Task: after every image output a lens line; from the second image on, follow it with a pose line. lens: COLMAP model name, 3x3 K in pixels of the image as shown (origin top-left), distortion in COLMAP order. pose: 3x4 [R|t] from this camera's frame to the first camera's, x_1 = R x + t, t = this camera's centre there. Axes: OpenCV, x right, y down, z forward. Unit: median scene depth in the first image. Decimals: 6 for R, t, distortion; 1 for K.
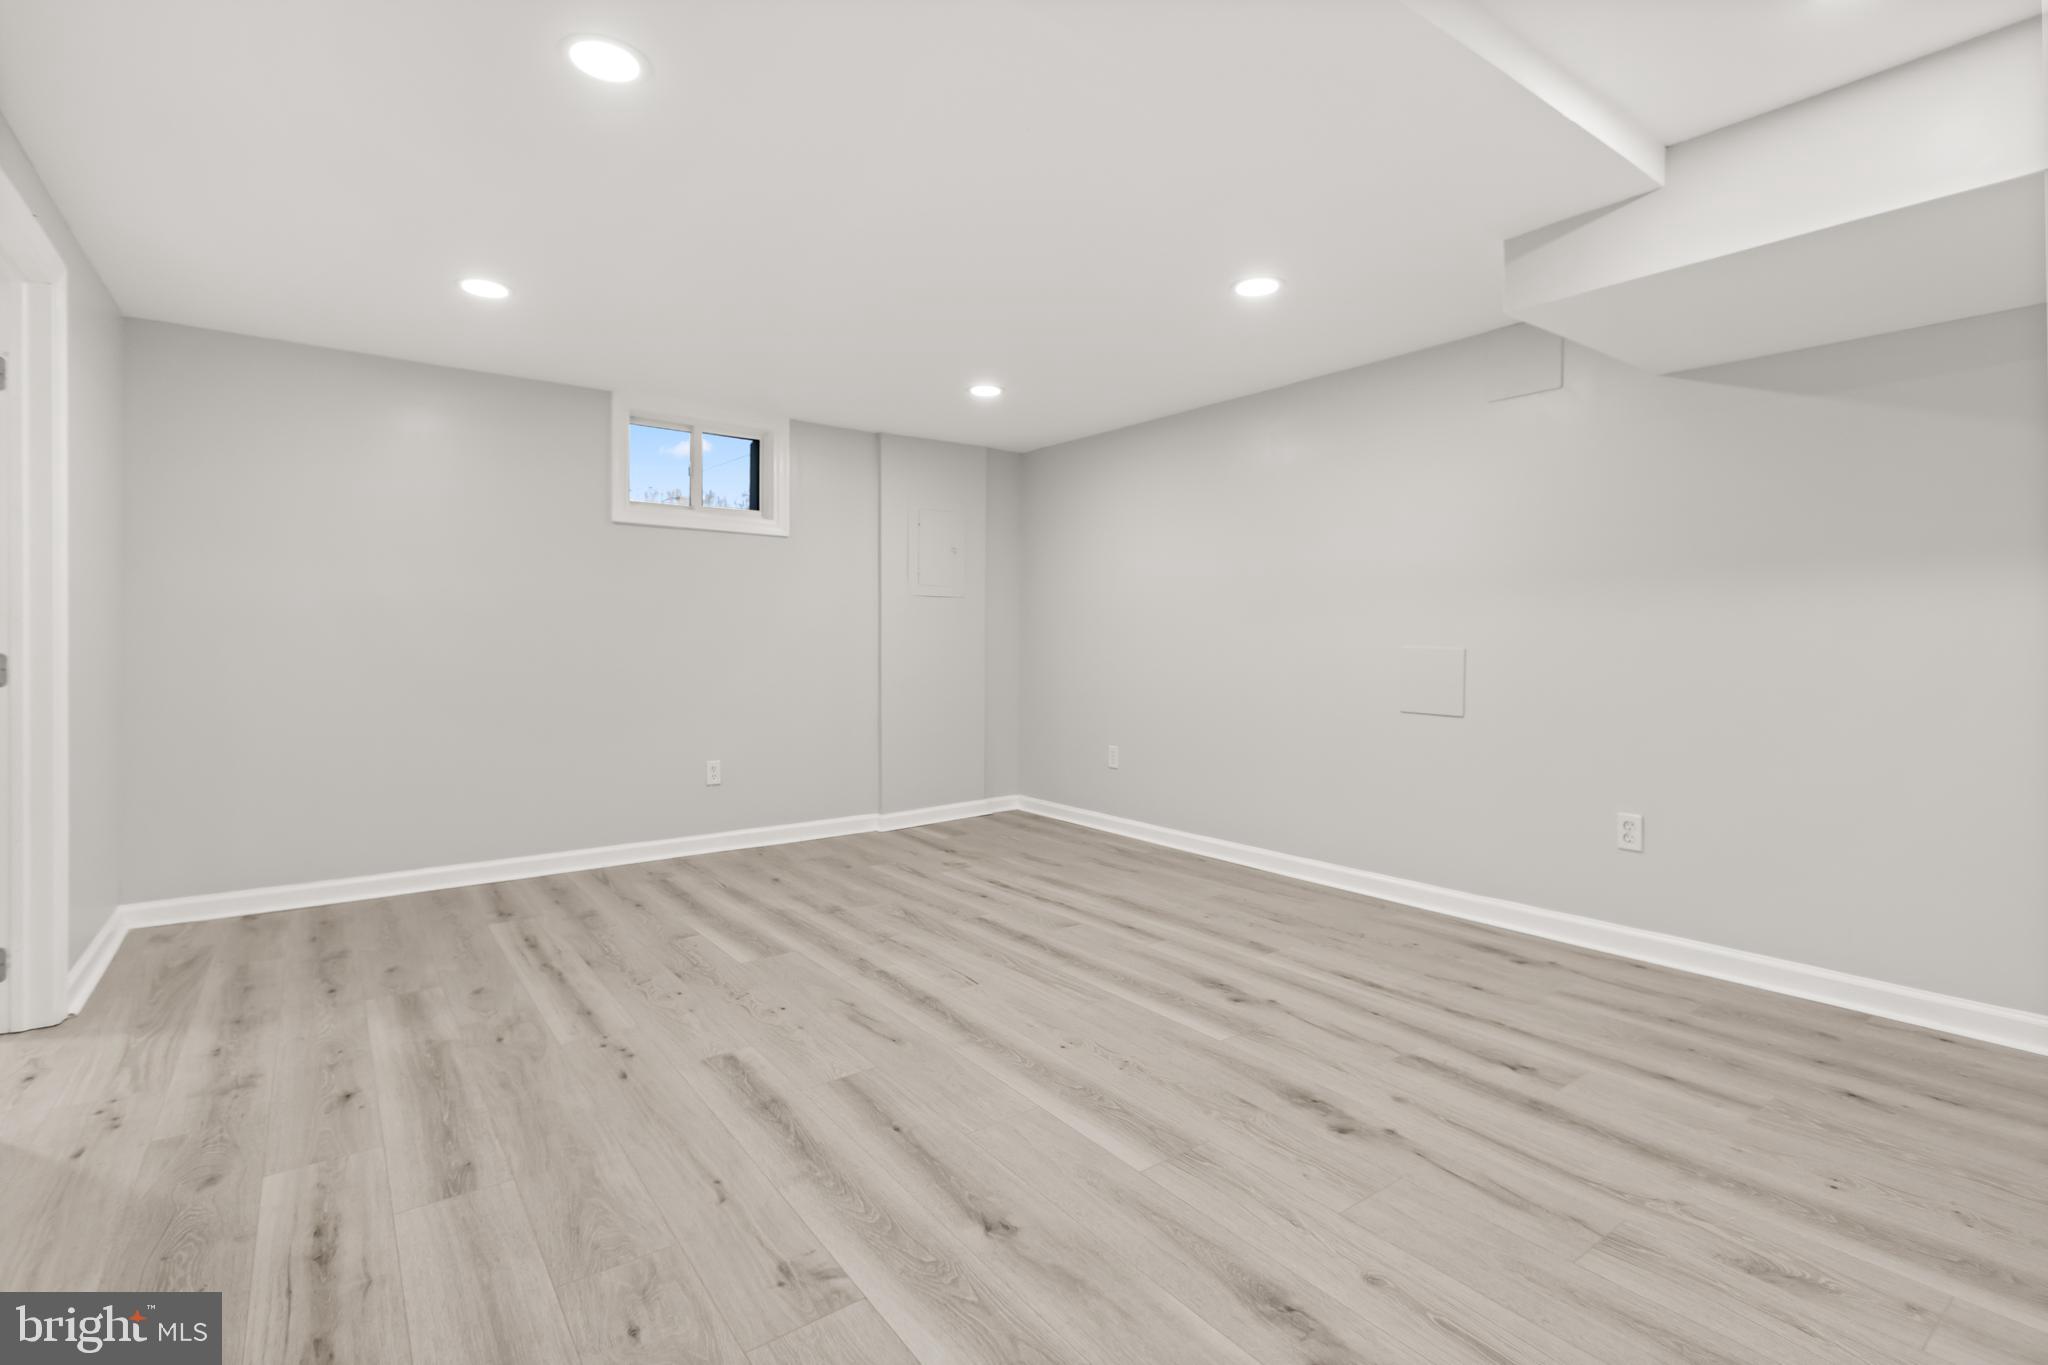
lens RADIAL K [[963.5, 0, 1027.2], [0, 963.5, 653.2], [0, 0, 1]] dist [0.011090, 0.000050]
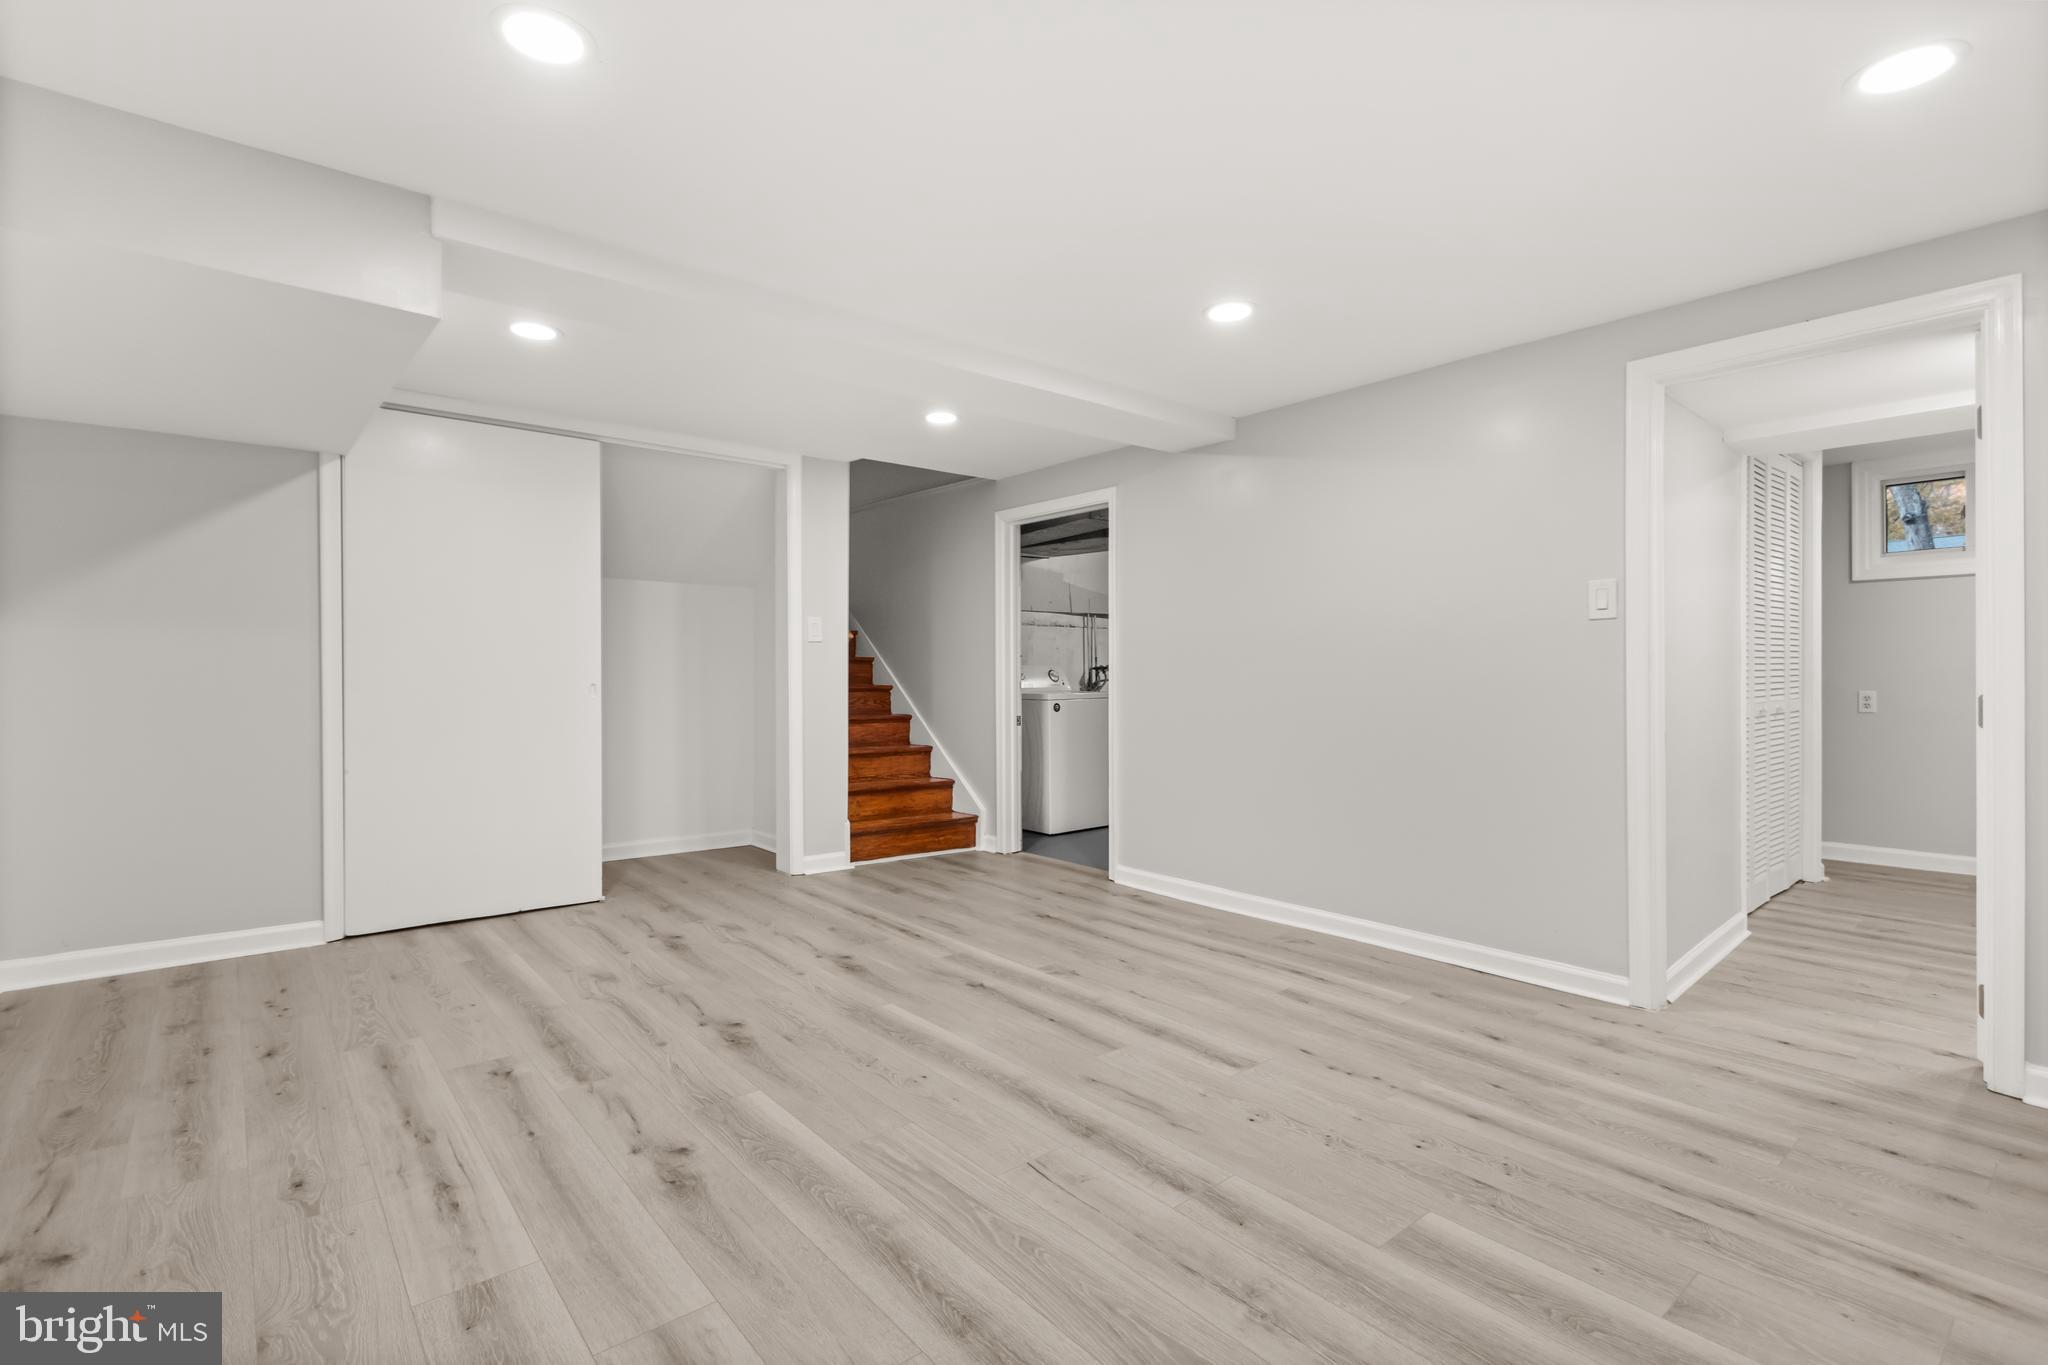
lens RADIAL K [[950.2, 0, 1011.2], [0, 950.2, 702.0], [0, 0, 1]] dist [0.009368, -0.000131]
pose [[-0.998899, -0.002732, -0.046841, -0.006421], [-0.004579, 0.999214, 0.039379, -0.028008], [0.046697, 0.039550, -0.998126, 2.045231]]
